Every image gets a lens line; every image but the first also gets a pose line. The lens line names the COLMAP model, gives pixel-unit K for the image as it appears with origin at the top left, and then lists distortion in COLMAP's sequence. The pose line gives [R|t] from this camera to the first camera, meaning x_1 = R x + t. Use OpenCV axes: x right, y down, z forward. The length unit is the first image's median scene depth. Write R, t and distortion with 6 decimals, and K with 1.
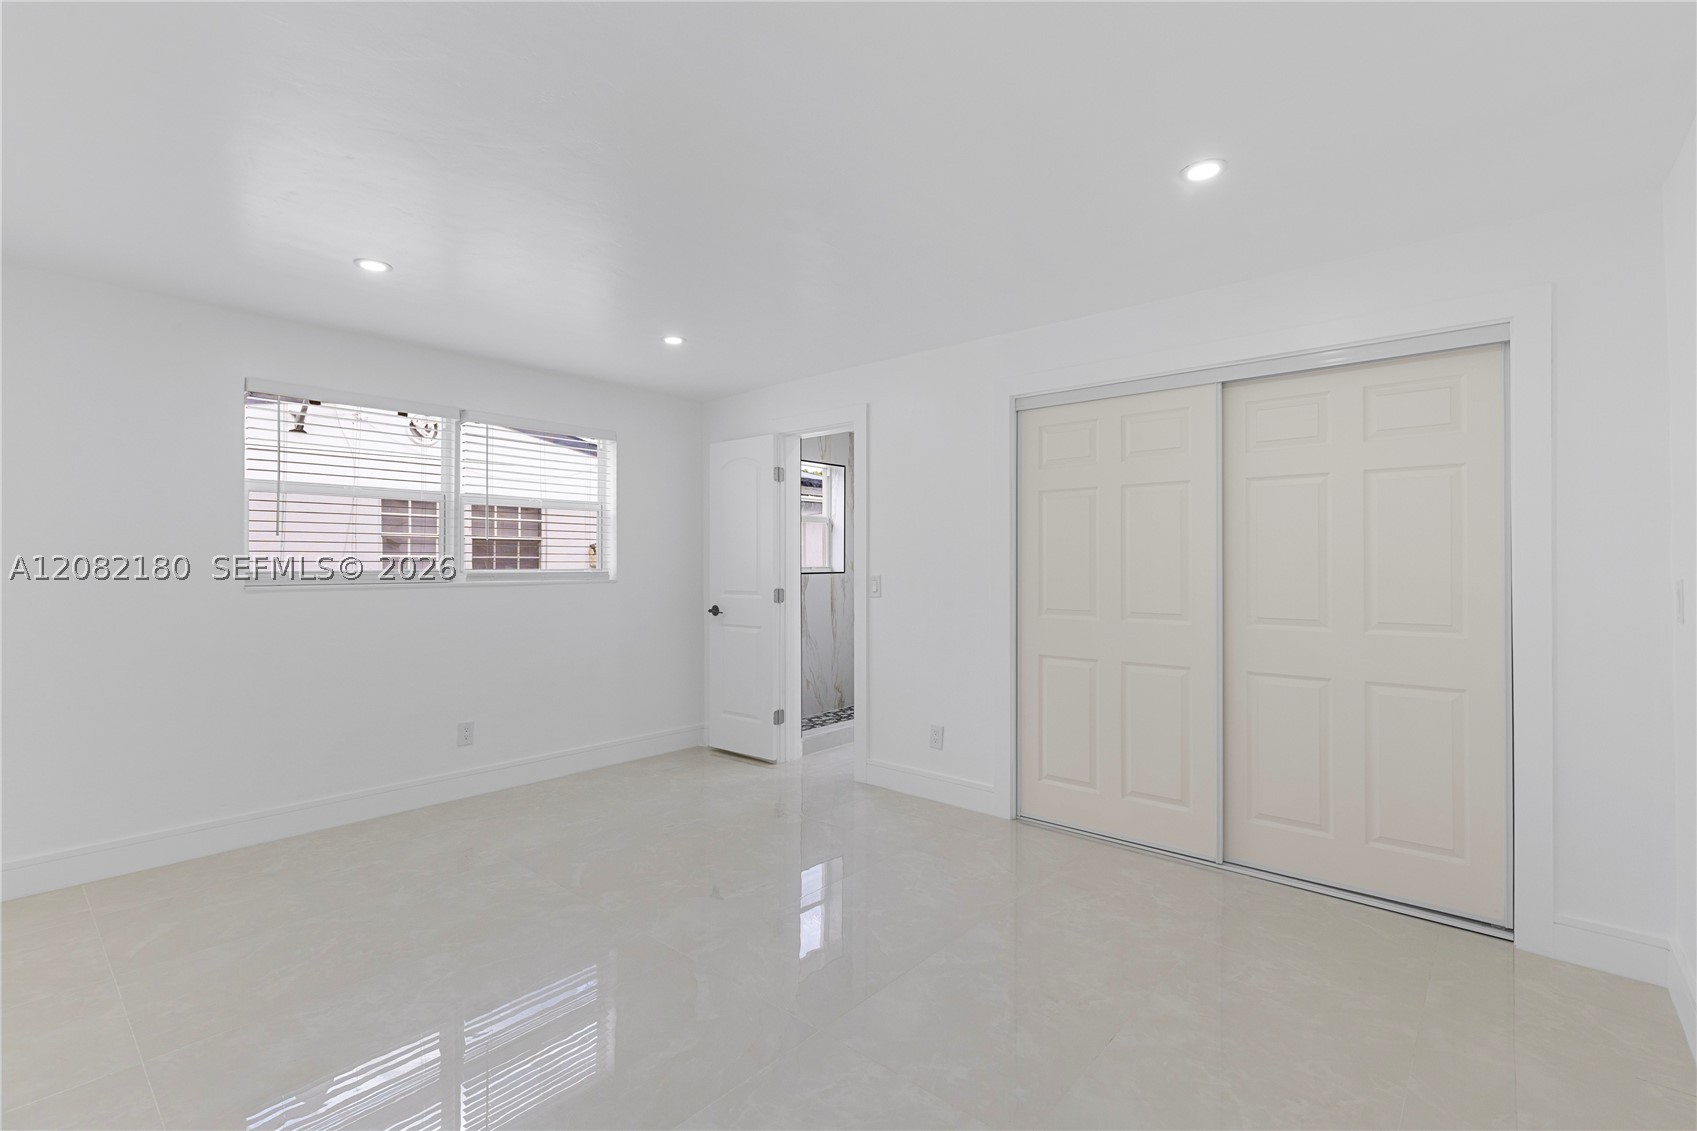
lens RADIAL K [[774.7, 0, 850.2], [0, 774.7, 553.5], [0, 0, 1]] dist [0.010123, -0.000521]
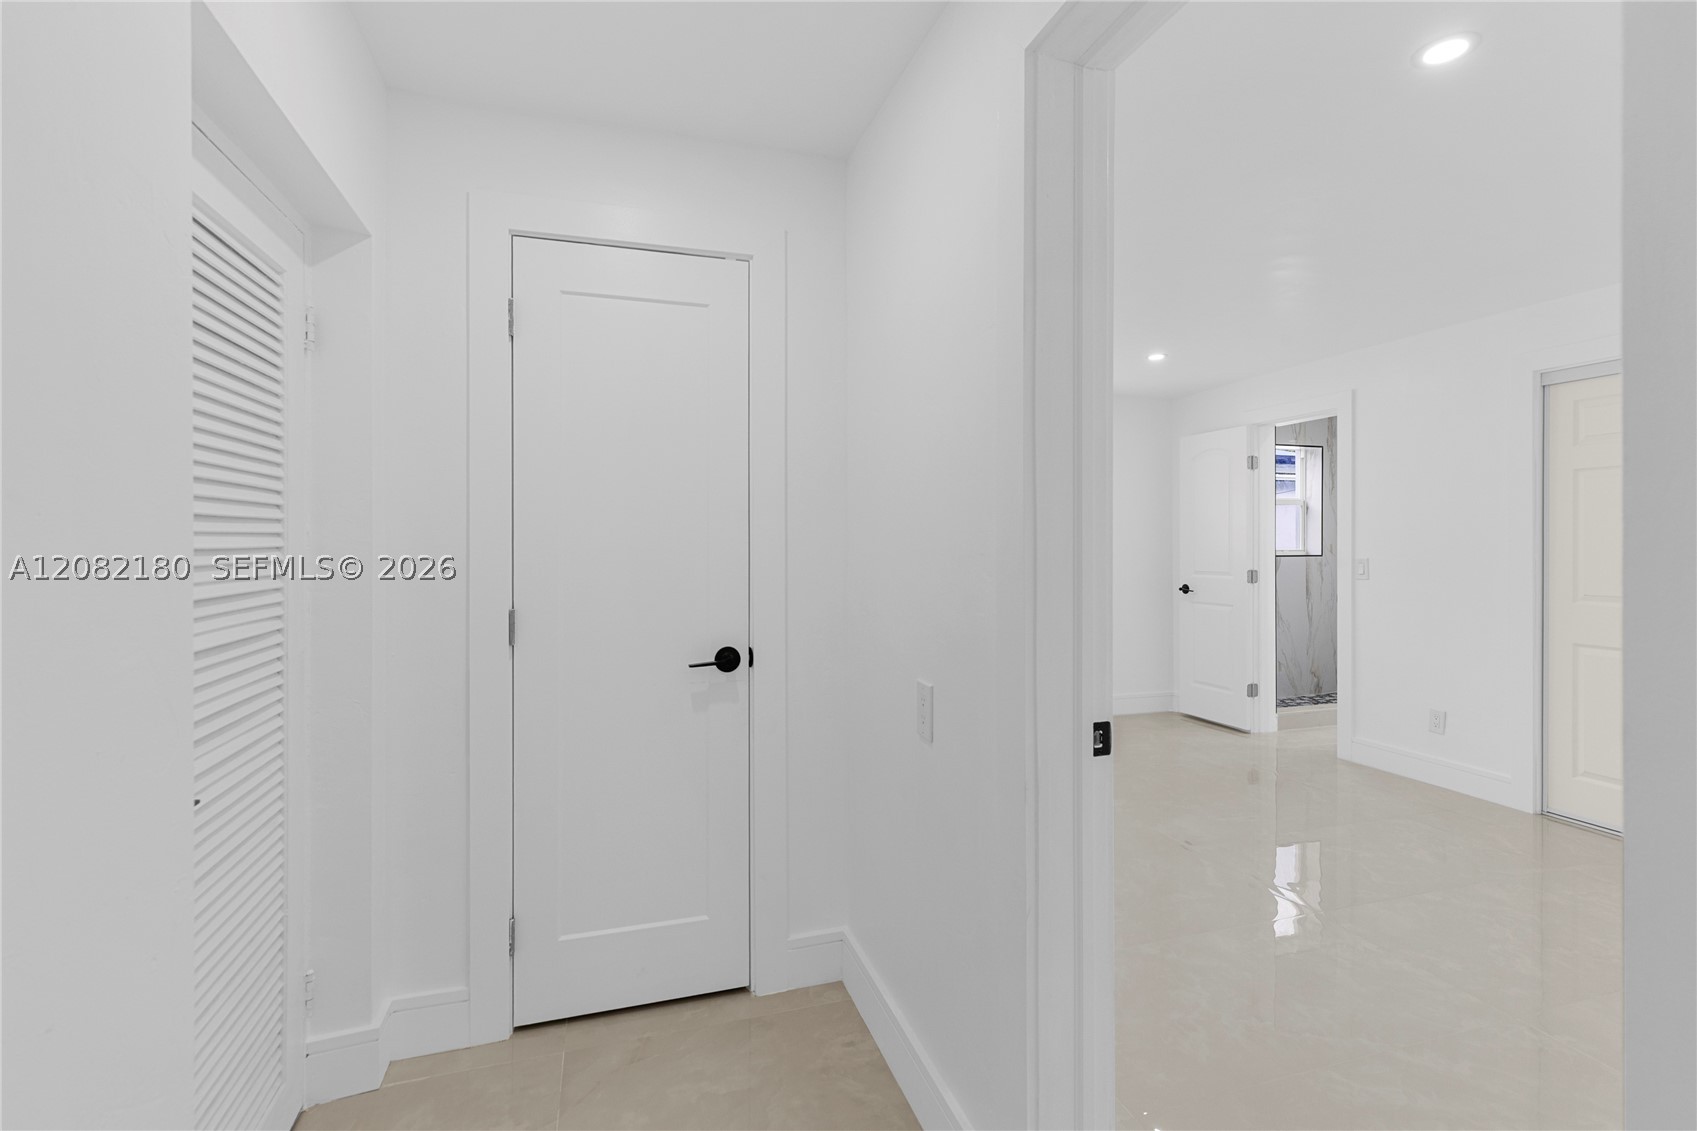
lens RADIAL K [[774.7, 0, 849.8], [0, 774.7, 544.0], [0, 0, 1]] dist [0.010123, -0.000521]
pose [[0.855436, -0.000365, -0.517908, -0.011972], [0.006300, 0.999933, 0.009701, -0.004066], [0.517870, -0.011561, 0.855381, -0.194113]]
